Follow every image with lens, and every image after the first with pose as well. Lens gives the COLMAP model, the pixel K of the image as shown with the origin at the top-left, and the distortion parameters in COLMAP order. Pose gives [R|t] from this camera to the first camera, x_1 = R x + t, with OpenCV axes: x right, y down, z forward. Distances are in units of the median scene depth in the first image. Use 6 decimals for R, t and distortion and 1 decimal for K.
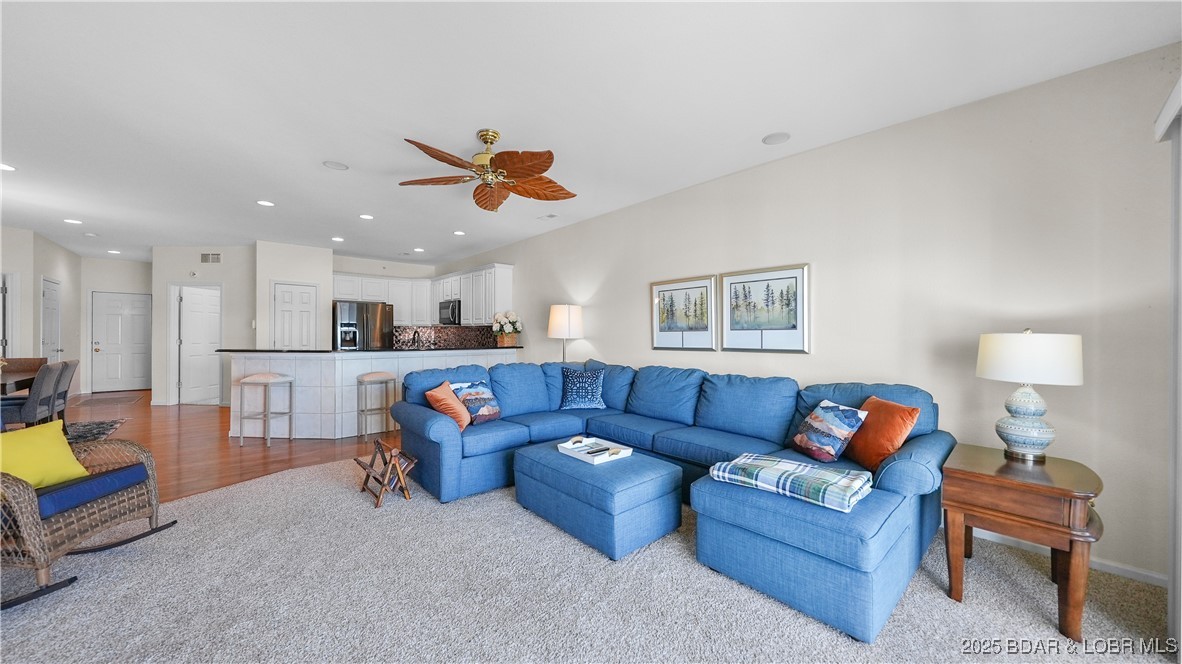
lens RADIAL K [[409.3, 0, 590.8], [0, 409.3, 334.3], [0, 0, 1]] dist [-0.001524, -0.000418]
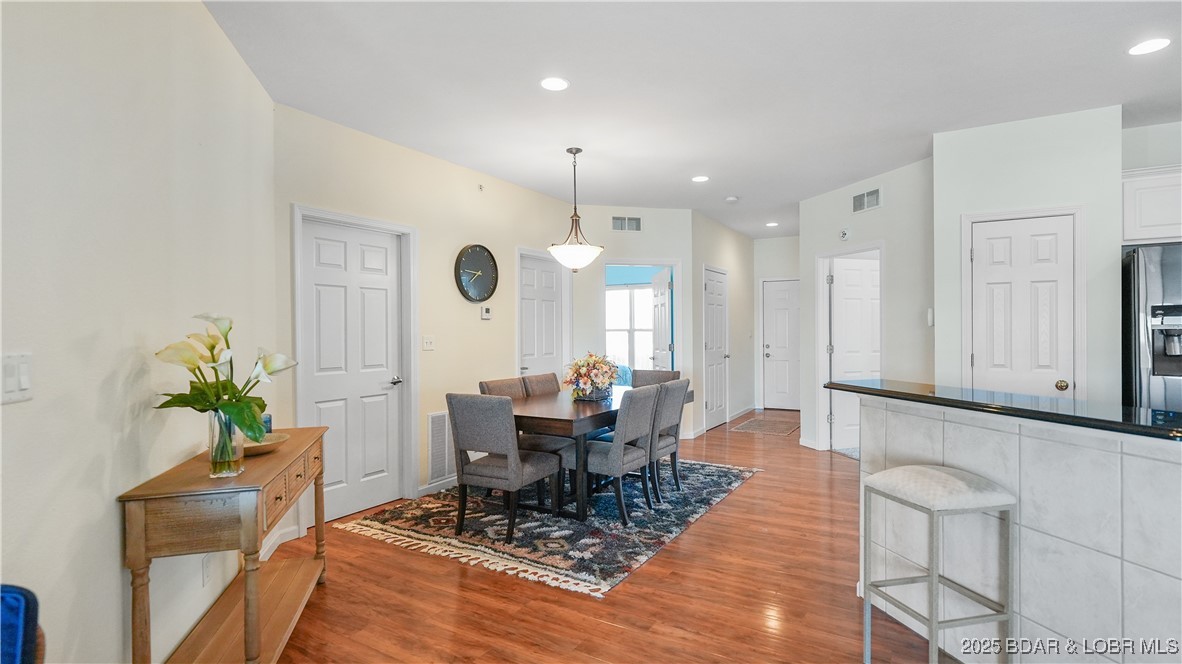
lens RADIAL K [[580.7, 0, 590.4], [0, 580.7, 333.7], [0, 0, 1]] dist [-0.001880, -0.000271]
pose [[0.301195, -0.001290, -0.953562, -0.287221], [0.010844, 0.999939, 0.002072, -0.010683], [0.953501, -0.010965, 0.301190, 0.398803]]
